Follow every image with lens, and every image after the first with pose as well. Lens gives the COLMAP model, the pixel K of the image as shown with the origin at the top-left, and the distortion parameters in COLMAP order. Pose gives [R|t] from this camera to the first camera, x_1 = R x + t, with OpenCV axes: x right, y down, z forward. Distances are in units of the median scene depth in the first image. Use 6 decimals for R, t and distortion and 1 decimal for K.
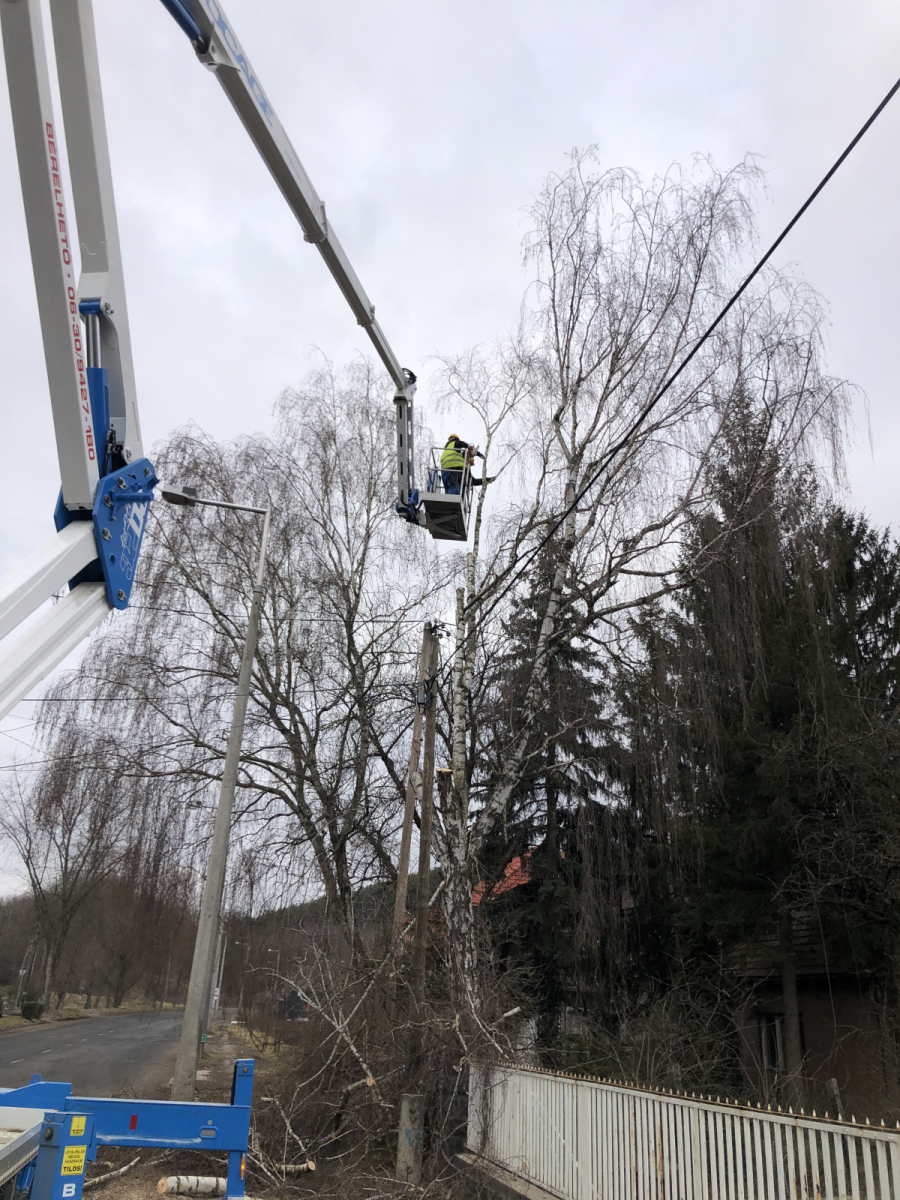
lens RADIAL K [[981.0, 0, 444.0], [0, 981.0, 595.4], [0, 0, 1]] dist [0.009409, 0.005753]
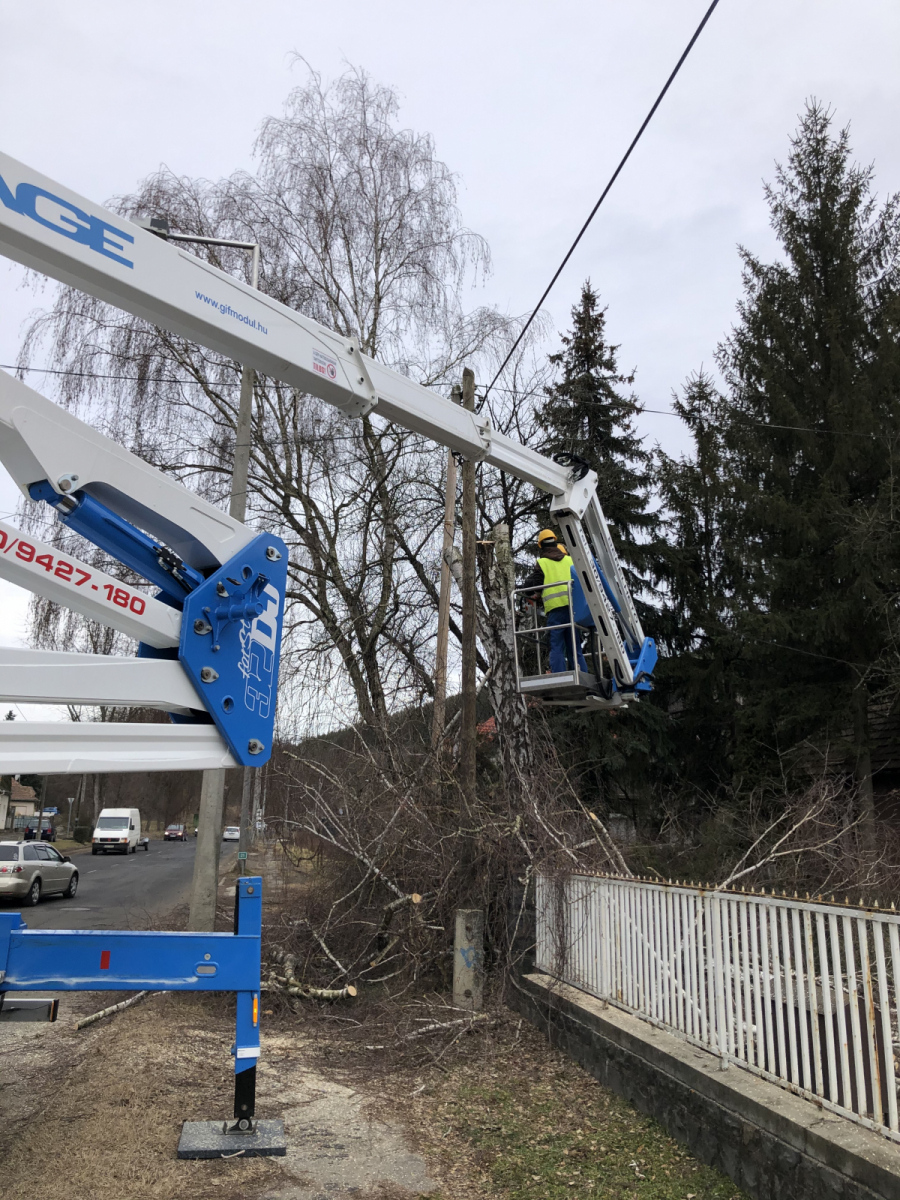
lens RADIAL K [[972.3, 0, 423.9], [0, 972.3, 603.0], [0, 0, 1]] dist [0.051782, -0.009310]
pose [[0.997672, -0.045726, -0.050590, -0.007501], [0.053959, 0.982975, 0.175638, 0.053728], [0.041697, -0.177959, 0.983154, 0.116812]]
